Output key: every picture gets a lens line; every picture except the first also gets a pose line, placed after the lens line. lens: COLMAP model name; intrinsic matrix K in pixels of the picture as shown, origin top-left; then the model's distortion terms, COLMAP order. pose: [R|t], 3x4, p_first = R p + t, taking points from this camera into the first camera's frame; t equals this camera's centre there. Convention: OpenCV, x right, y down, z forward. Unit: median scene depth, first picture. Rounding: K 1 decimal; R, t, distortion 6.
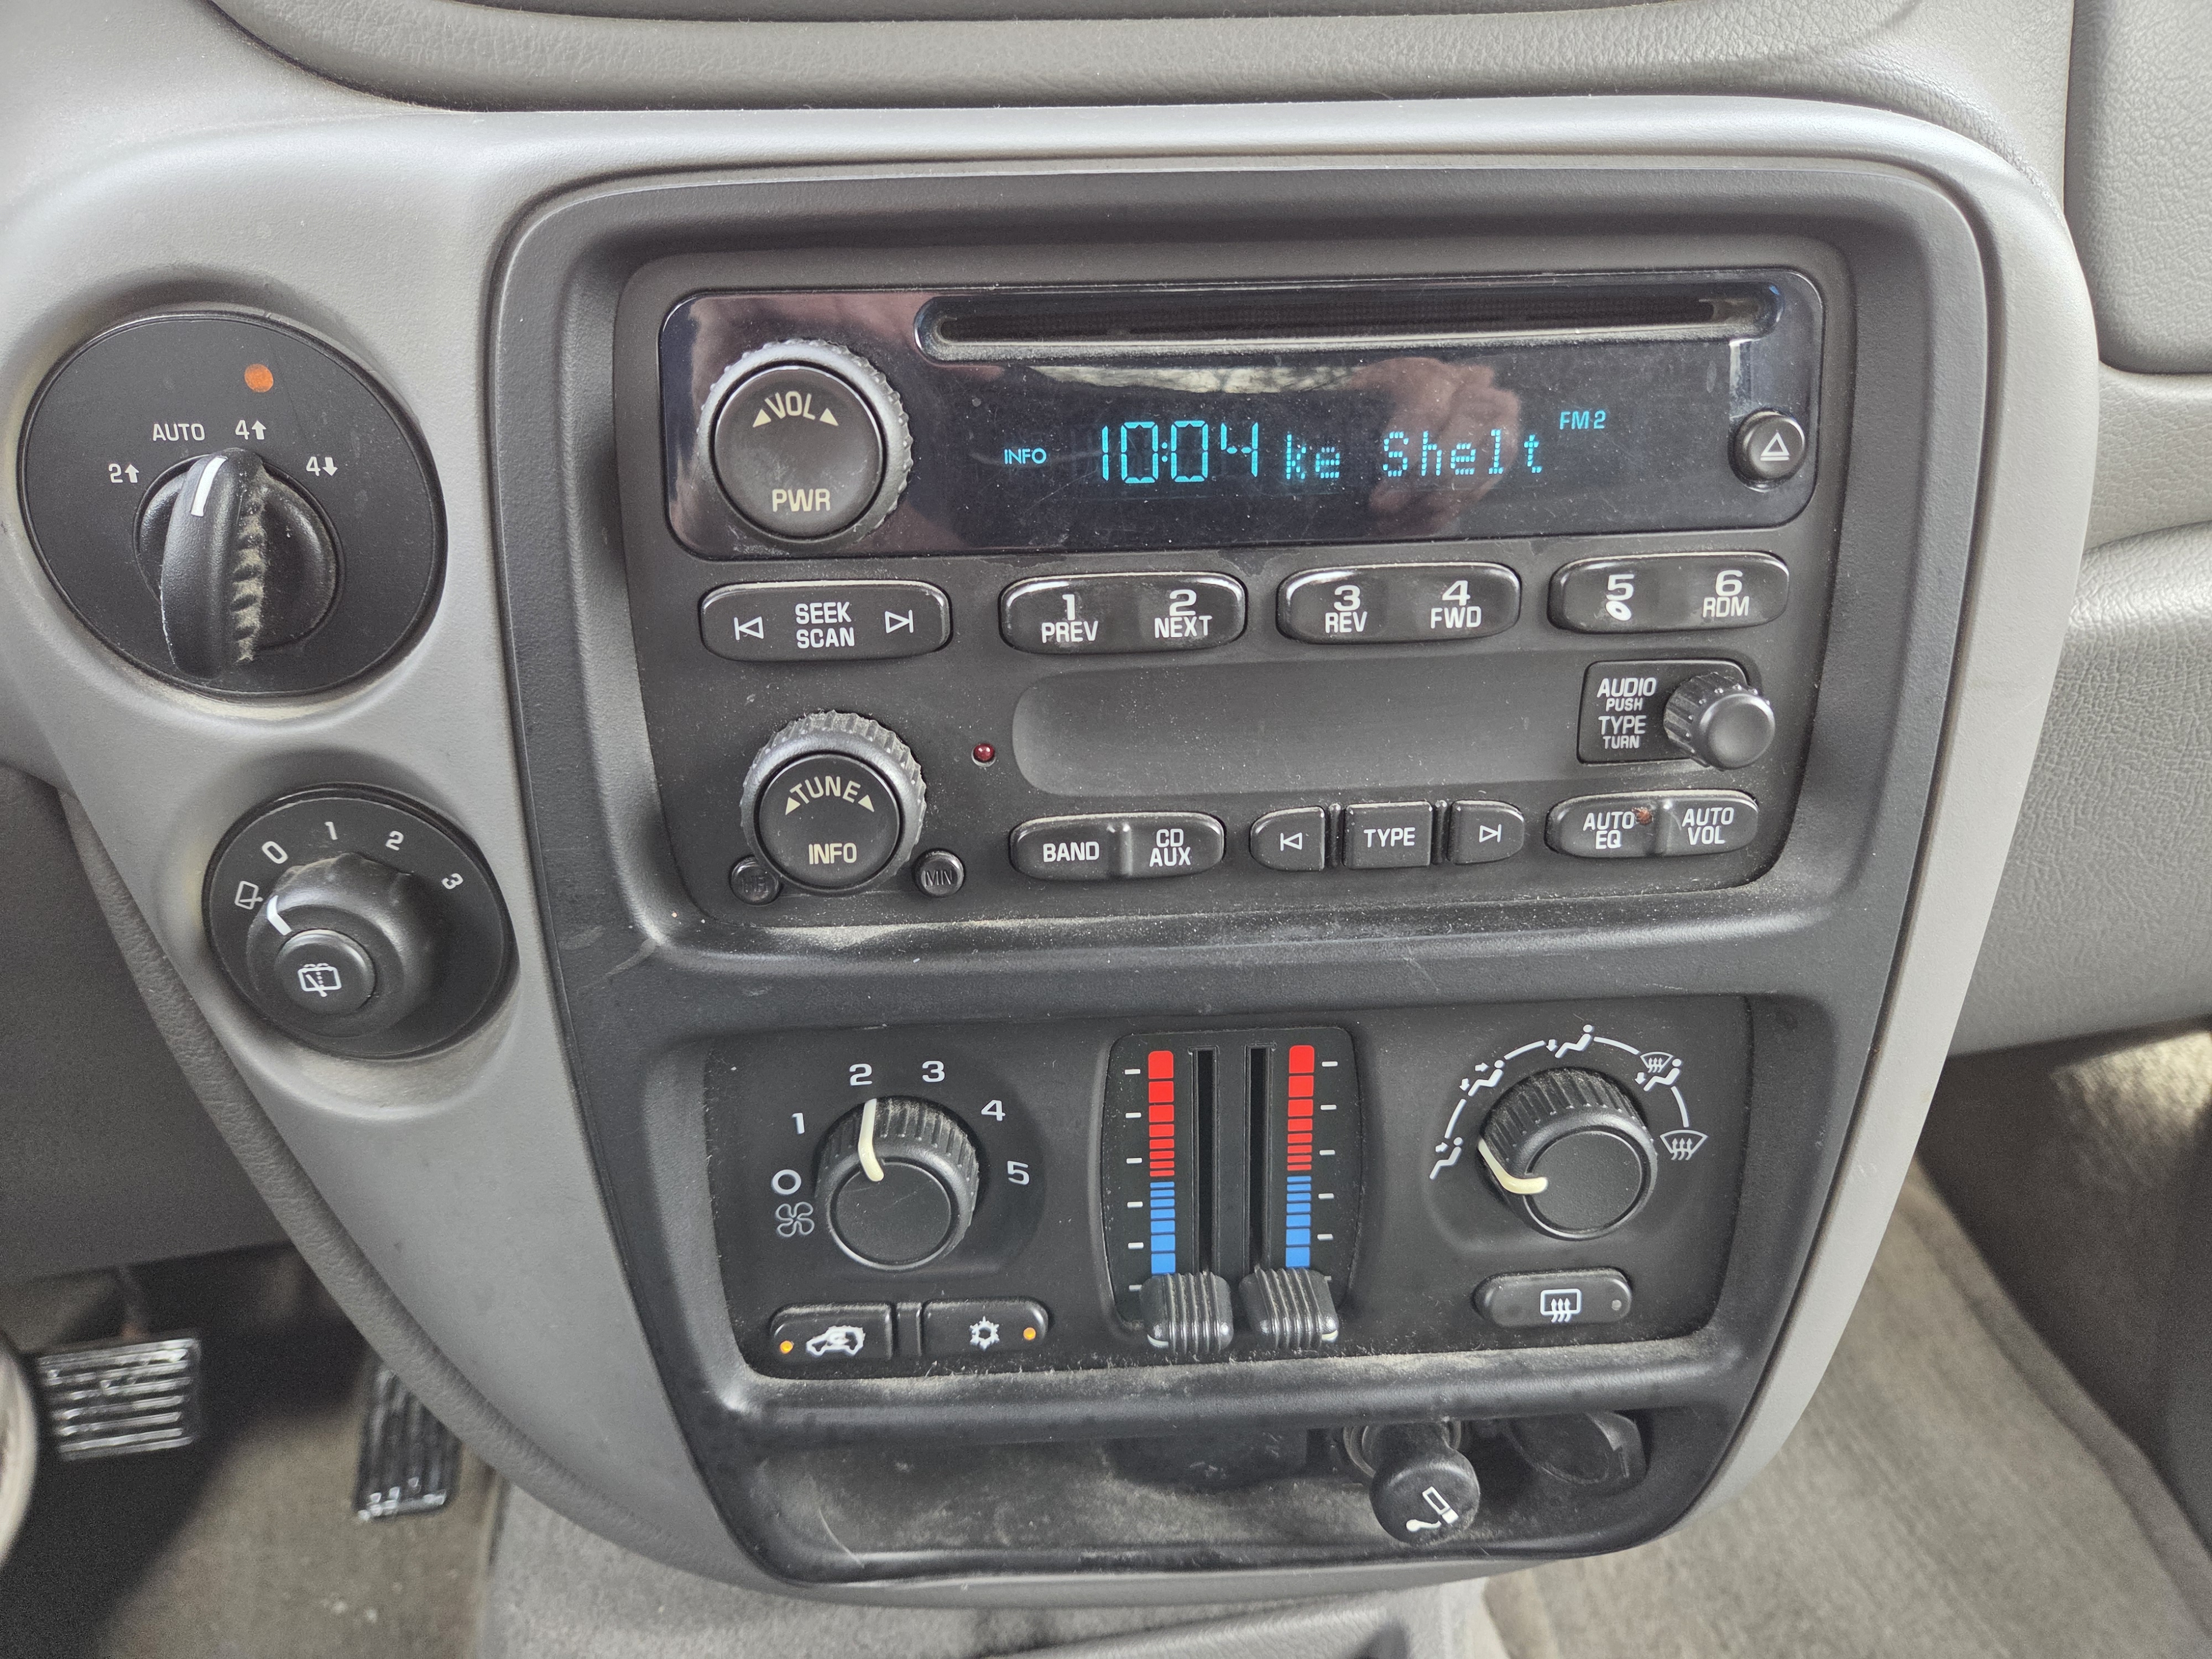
lens RADIAL K [[1465.3, 0, 1106.0], [0, 1465.3, 829.5], [0, 0, 1]] dist [0.061922, -0.062092]
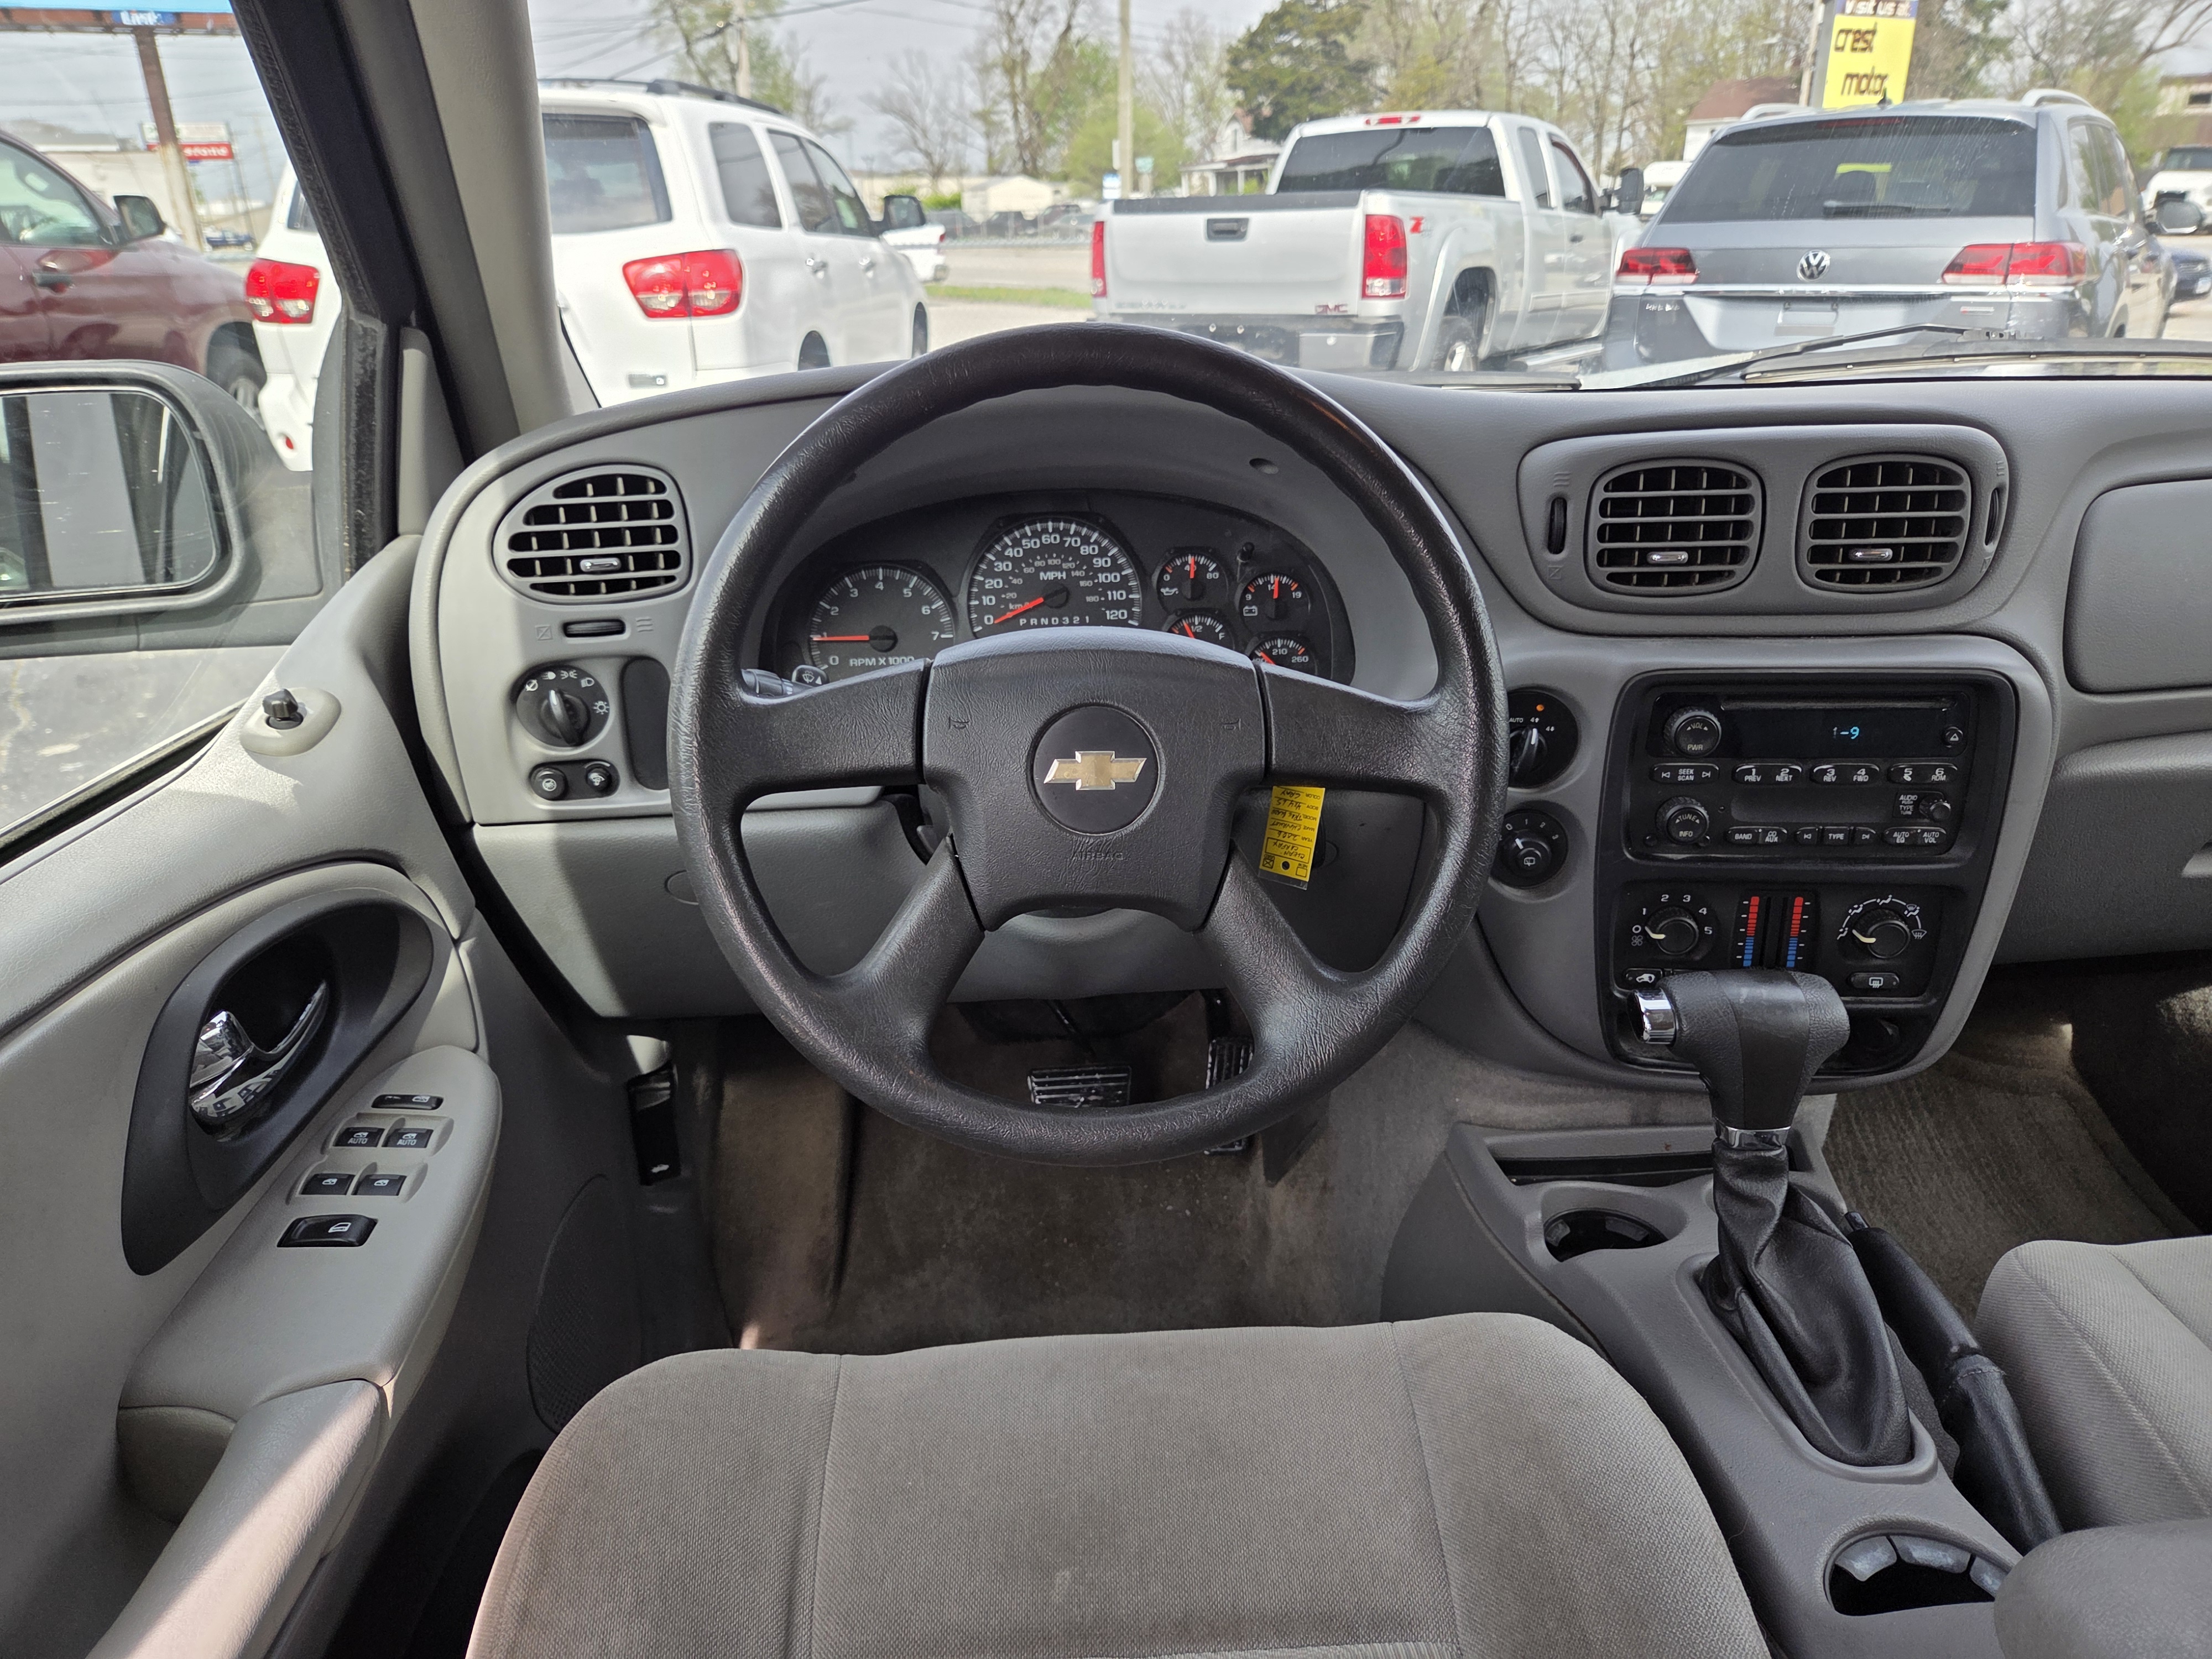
lens RADIAL K [[1465.3, 0, 1106.0], [0, 1465.3, 829.5], [0, 0, 1]] dist [0.061922, -0.062092]
pose [[0.990142, 0.043635, -0.133094, -1.073226], [-0.043260, 0.999048, 0.005709, 0.044434], [0.133216, 0.000105, 0.991087, -2.778058]]
